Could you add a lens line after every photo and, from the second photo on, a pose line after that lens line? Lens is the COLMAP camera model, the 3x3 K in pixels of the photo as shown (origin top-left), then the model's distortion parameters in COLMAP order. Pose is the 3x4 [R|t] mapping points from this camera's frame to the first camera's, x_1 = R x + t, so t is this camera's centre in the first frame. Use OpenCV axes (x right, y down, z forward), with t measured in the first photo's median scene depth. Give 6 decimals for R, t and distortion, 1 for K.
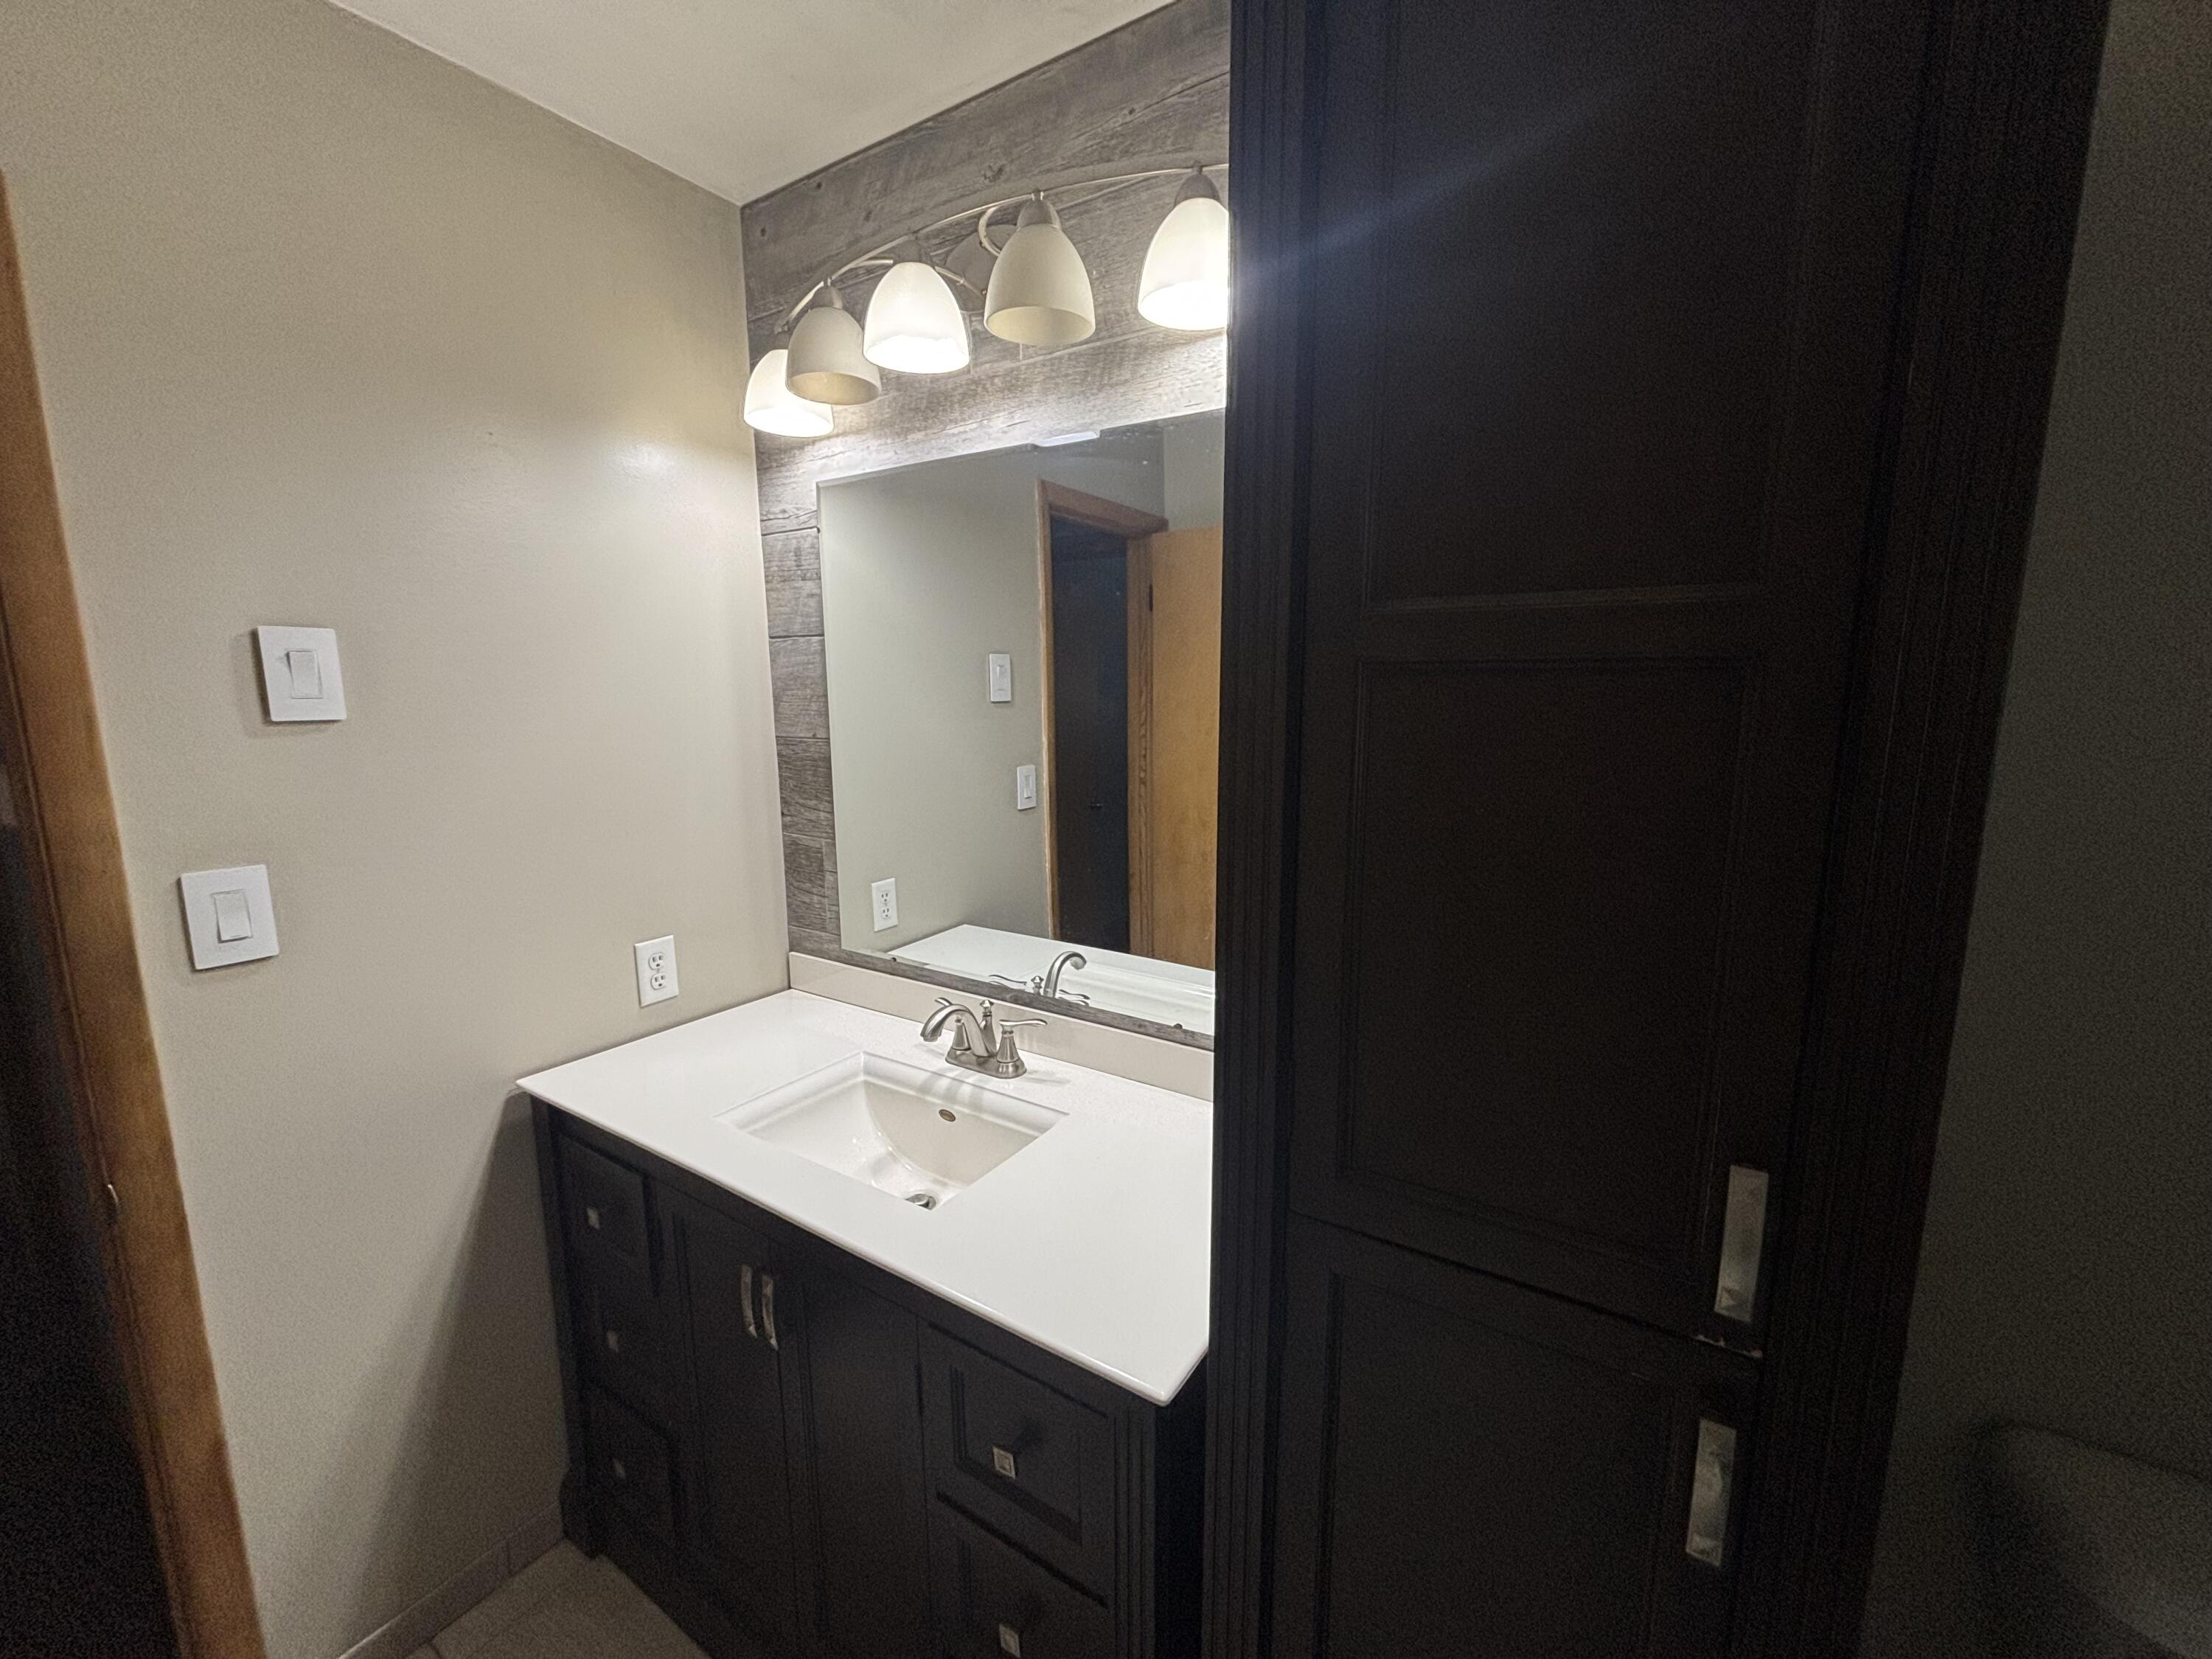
lens RADIAL K [[896.9, 0, 1111.1], [0, 896.9, 820.4], [0, 0, 1]] dist [0.019401, 0.000040]
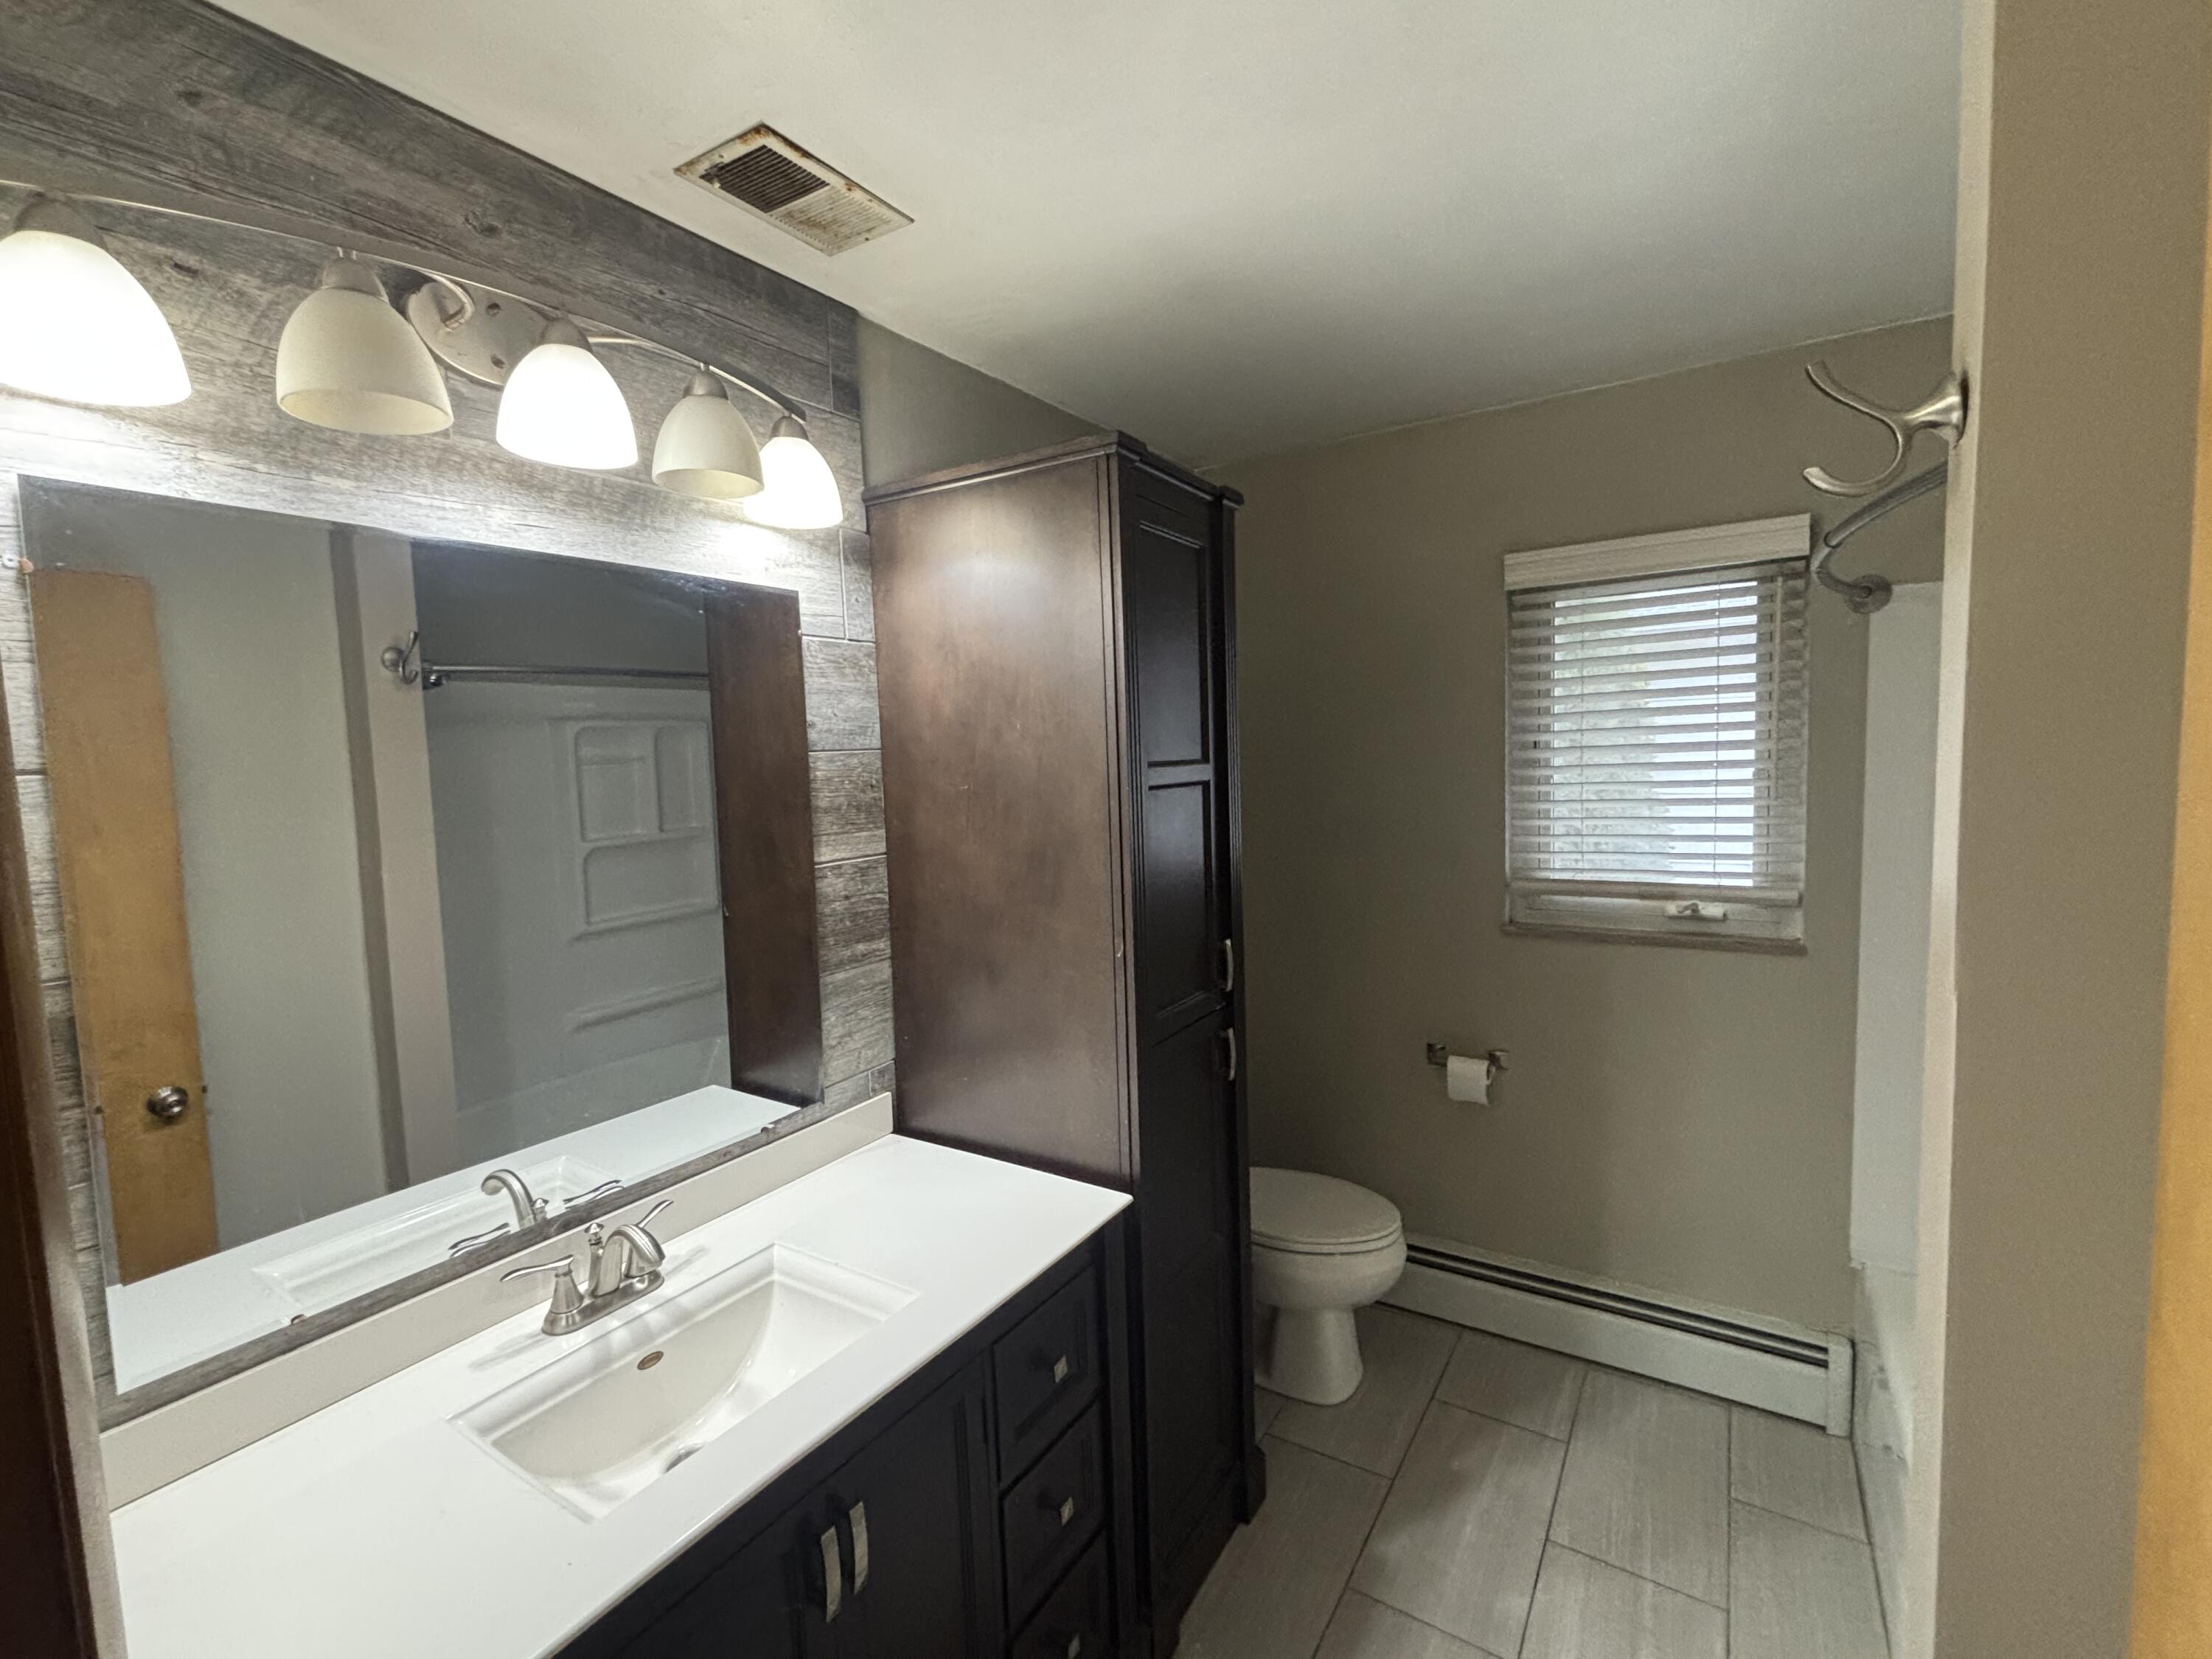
lens RADIAL K [[979.9, 0, 1100.4], [0, 979.9, 828.0], [0, 0, 1]] dist [0.035827, 0.000990]
pose [[0.016681, -0.080460, 0.996618, -1.026019], [0.179678, 0.980772, 0.076173, -0.136249], [-0.983584, 0.177800, 0.030817, 0.488297]]
